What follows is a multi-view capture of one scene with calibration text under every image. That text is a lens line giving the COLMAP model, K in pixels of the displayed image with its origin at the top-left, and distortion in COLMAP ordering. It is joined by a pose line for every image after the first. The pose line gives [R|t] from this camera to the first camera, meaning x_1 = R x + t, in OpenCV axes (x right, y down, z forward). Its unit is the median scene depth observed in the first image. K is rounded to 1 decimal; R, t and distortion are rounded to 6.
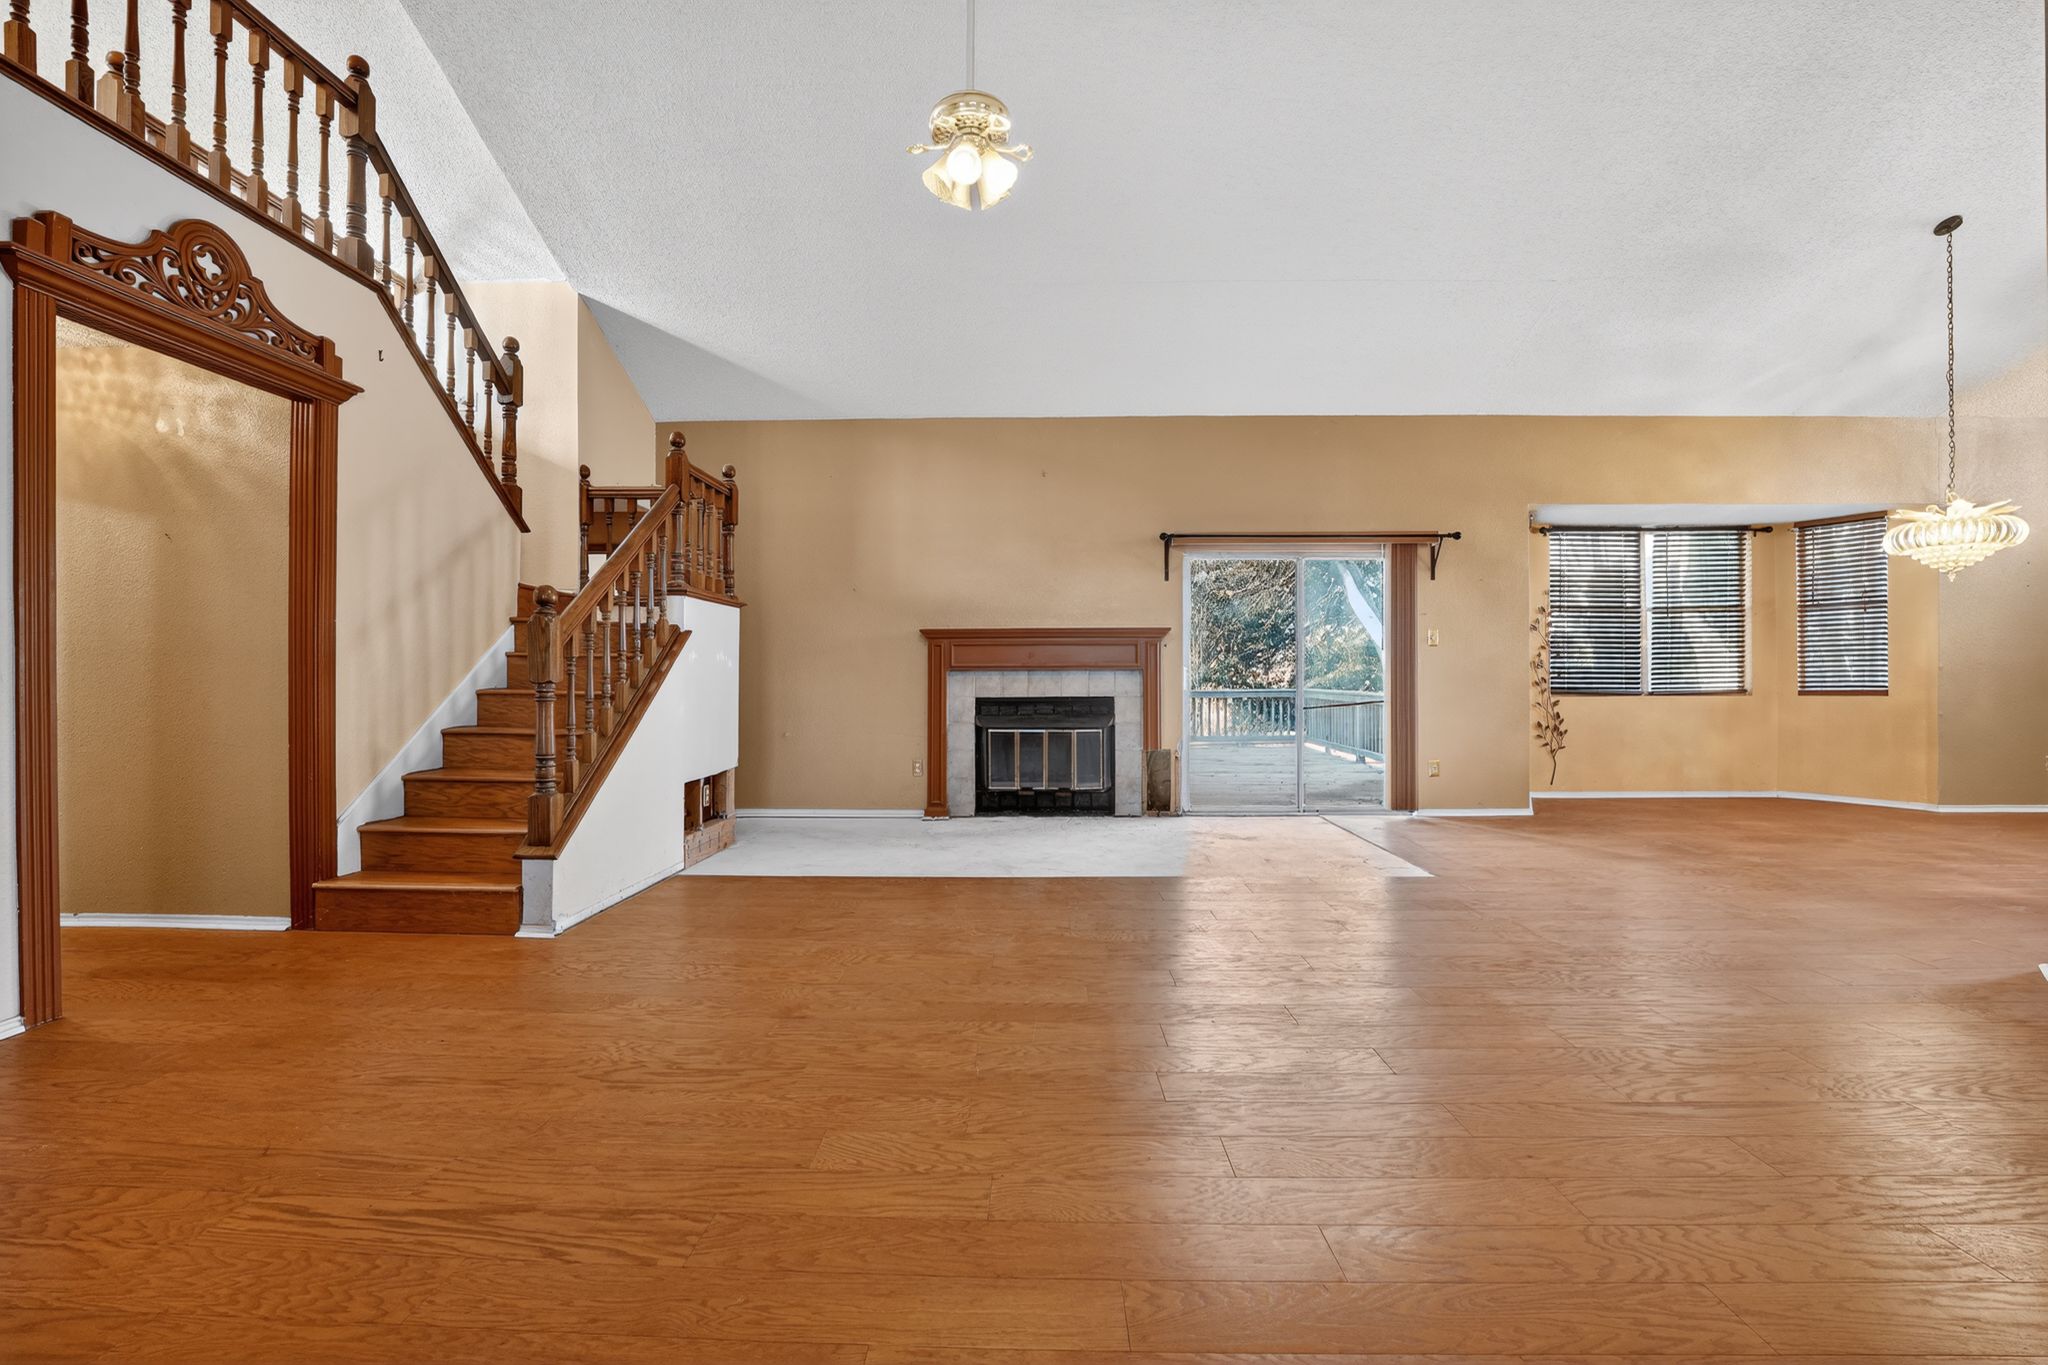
lens RADIAL K [[823.6, 0, 1009.4], [0, 823.6, 675.9], [0, 0, 1]] dist [-0.020045, 0.000218]
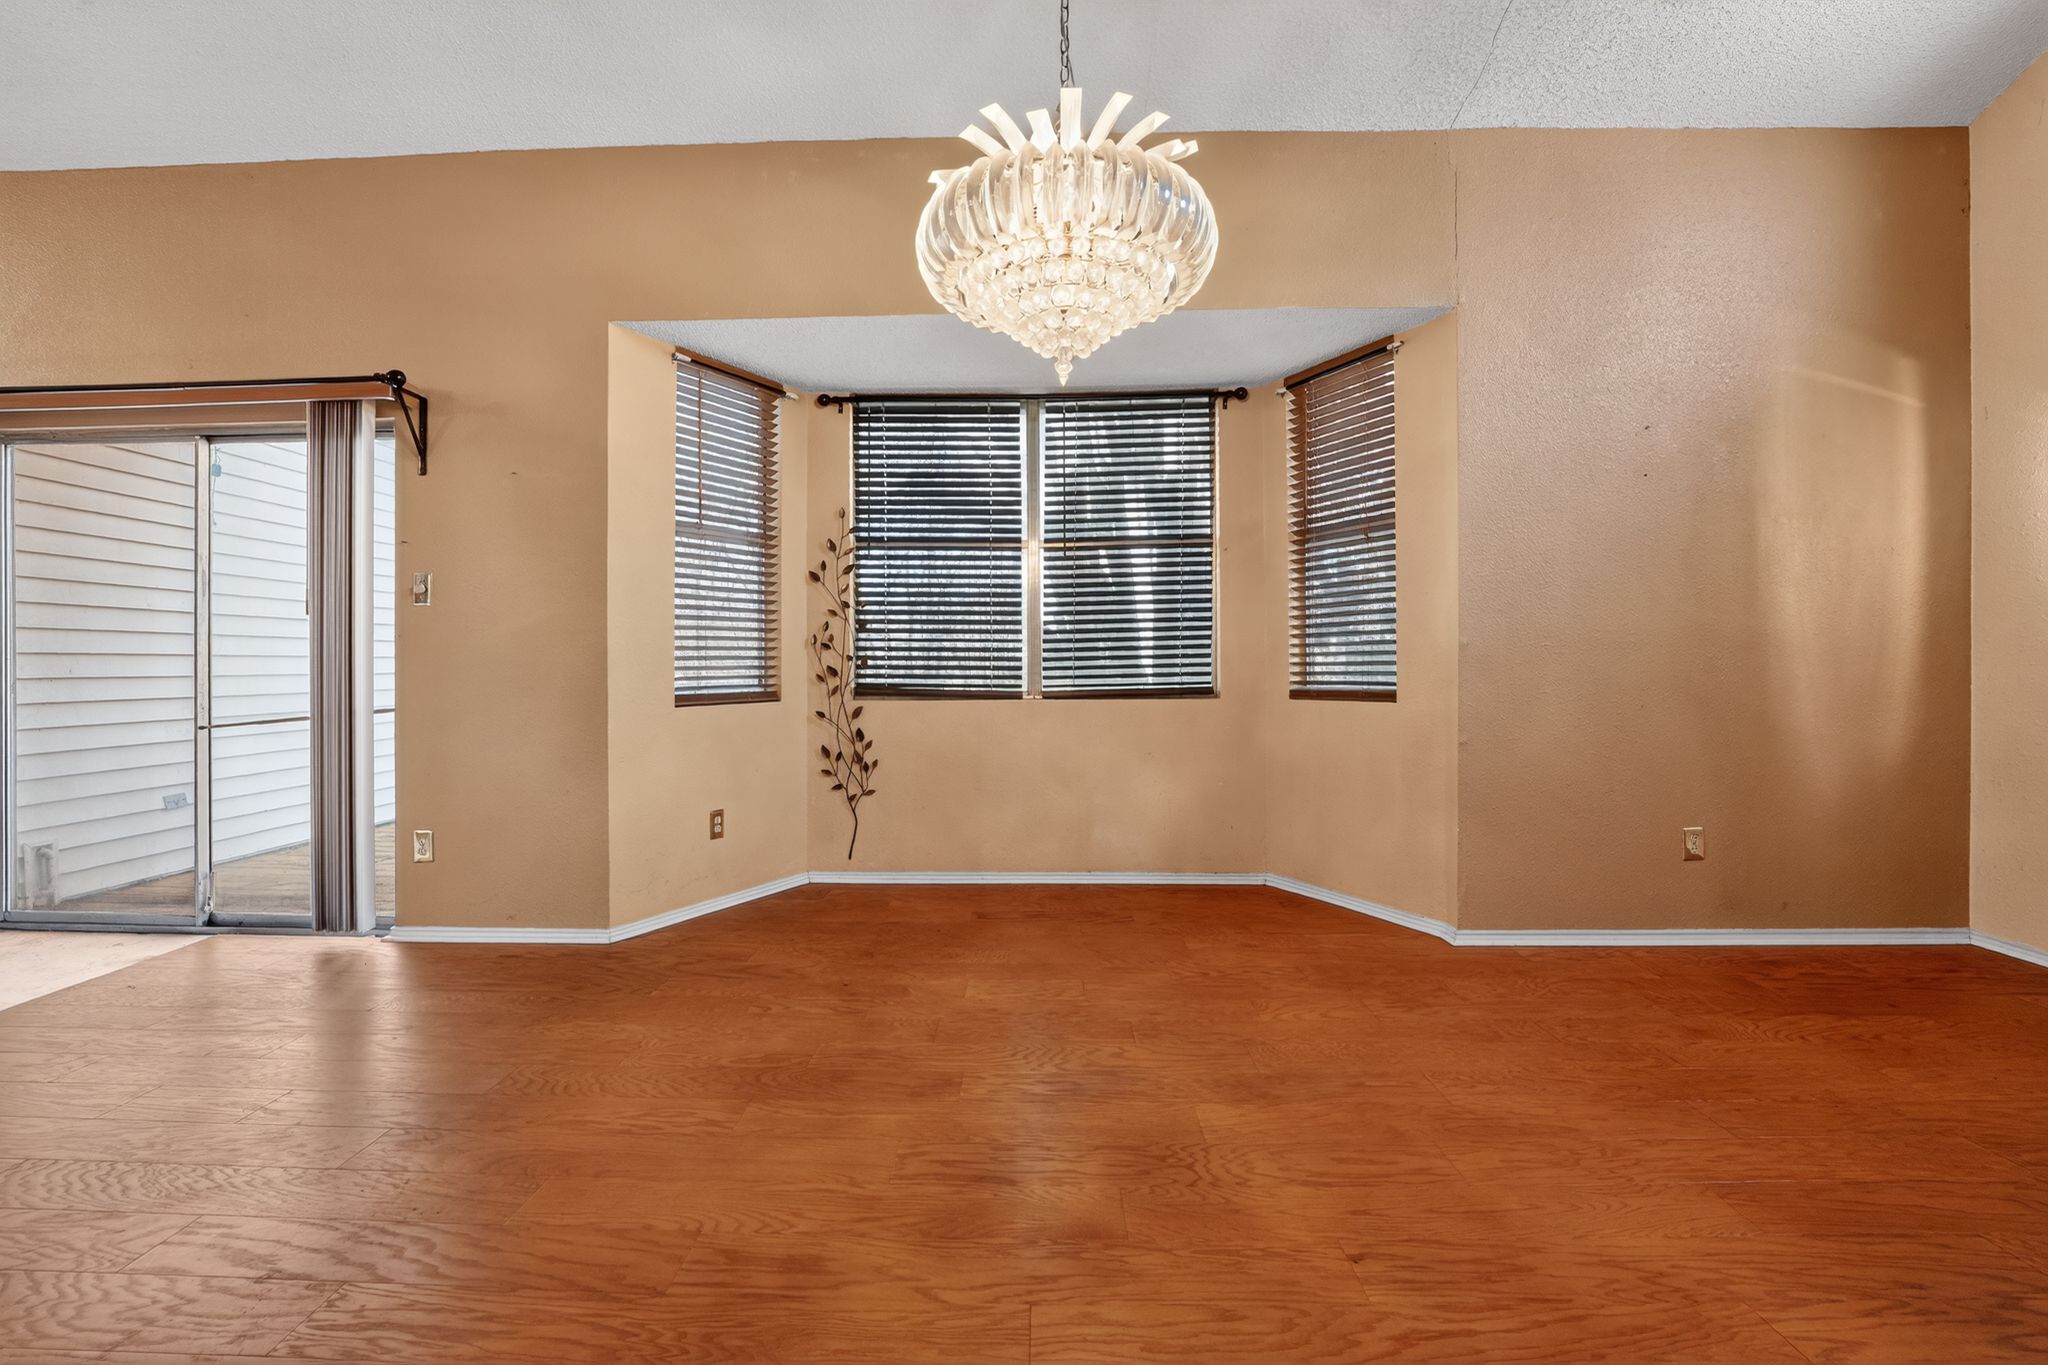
lens RADIAL K [[823.6, 0, 1032.6], [0, 823.6, 676.6], [0, 0, 1]] dist [-0.020045, 0.000218]
pose [[0.999756, -0.001694, -0.022039, 0.802072], [0.001870, 0.999967, 0.007944, 0.004568], [0.022025, -0.007983, 0.999726, 0.440656]]
